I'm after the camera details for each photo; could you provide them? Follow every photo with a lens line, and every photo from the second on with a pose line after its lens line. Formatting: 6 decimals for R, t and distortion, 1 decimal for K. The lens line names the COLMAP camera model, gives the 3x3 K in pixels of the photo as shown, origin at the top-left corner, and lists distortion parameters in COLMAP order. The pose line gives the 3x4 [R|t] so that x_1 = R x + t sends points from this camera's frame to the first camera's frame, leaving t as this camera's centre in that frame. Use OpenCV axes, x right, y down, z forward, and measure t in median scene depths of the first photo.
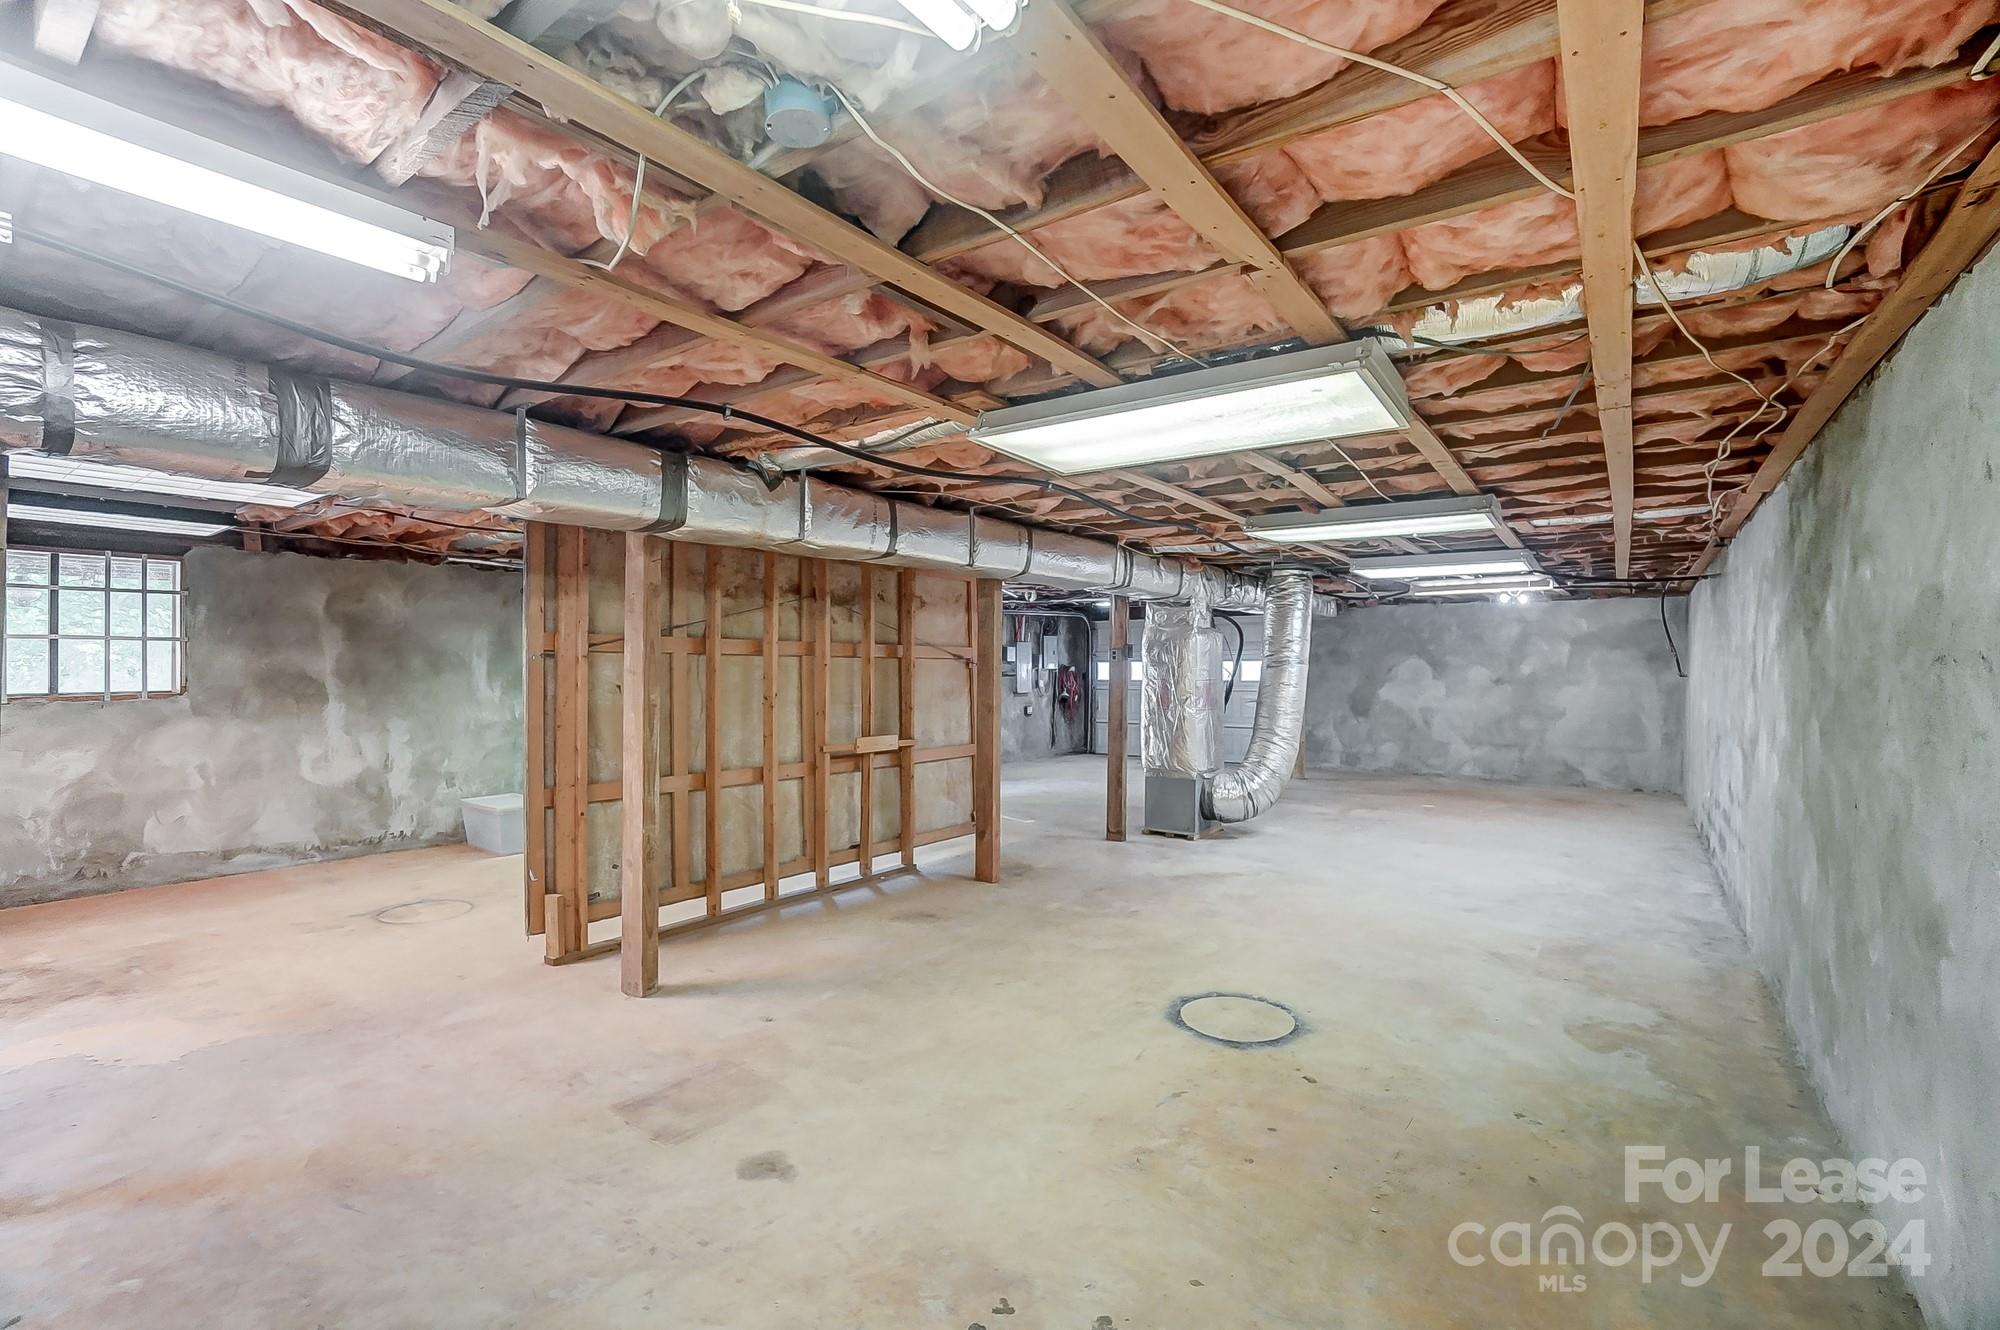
lens RADIAL K [[888.7, 0, 1034.8], [0, 888.7, 645.0], [0, 0, 1]] dist [-0.047693, 0.017244]
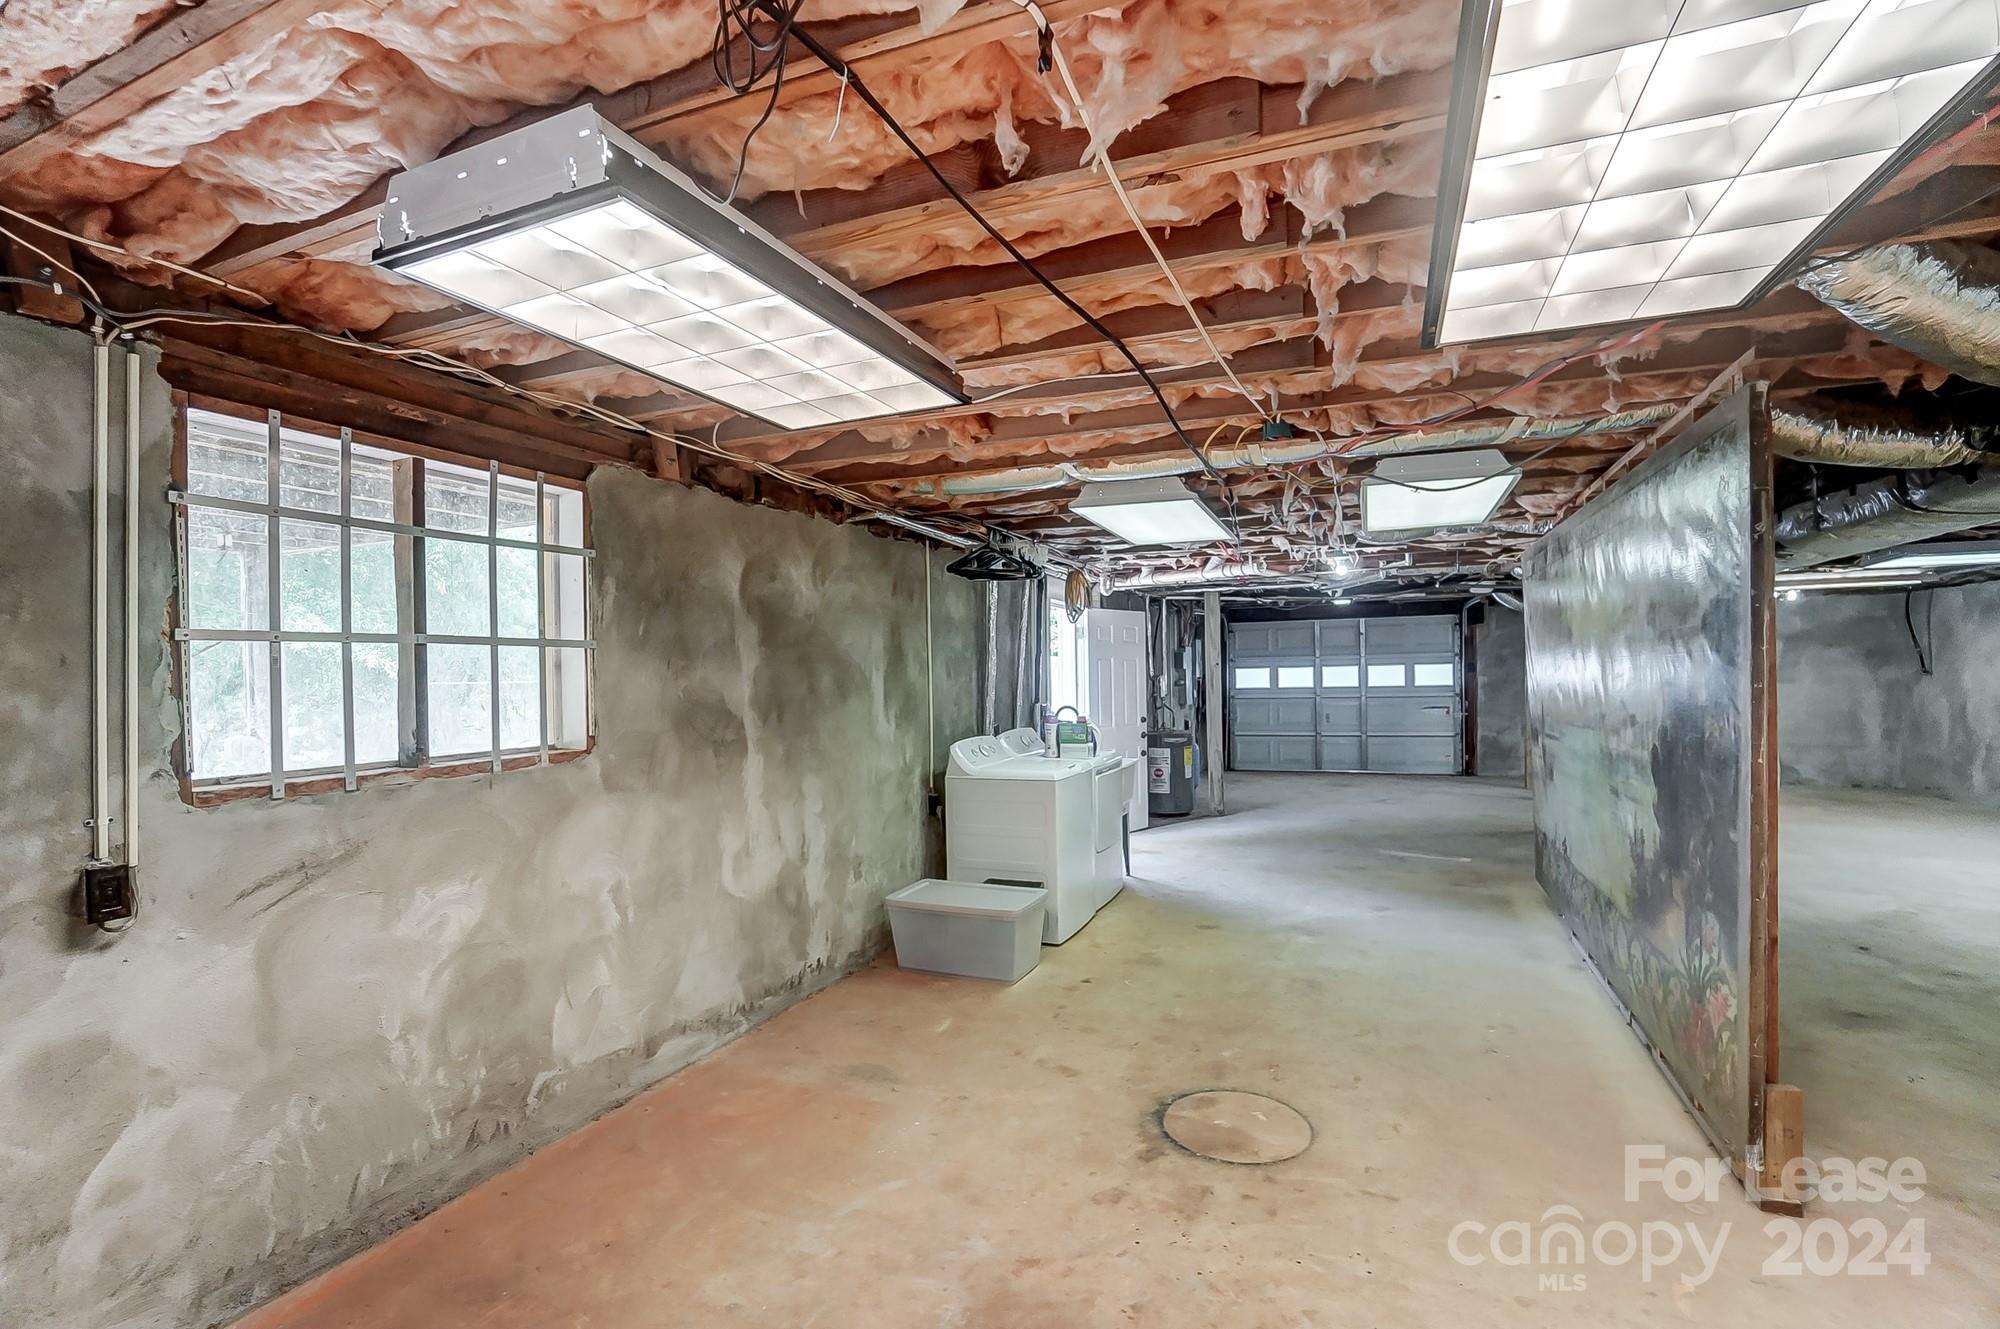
lens RADIAL K [[888.7, 0, 1004.9], [0, 888.7, 665.9], [0, 0, 1]] dist [-0.047693, 0.017244]
pose [[0.972677, -0.014421, 0.231716, -0.825215], [0.011204, 0.999822, 0.015193, 0.000879], [-0.231894, -0.012182, 0.972665, 0.413113]]
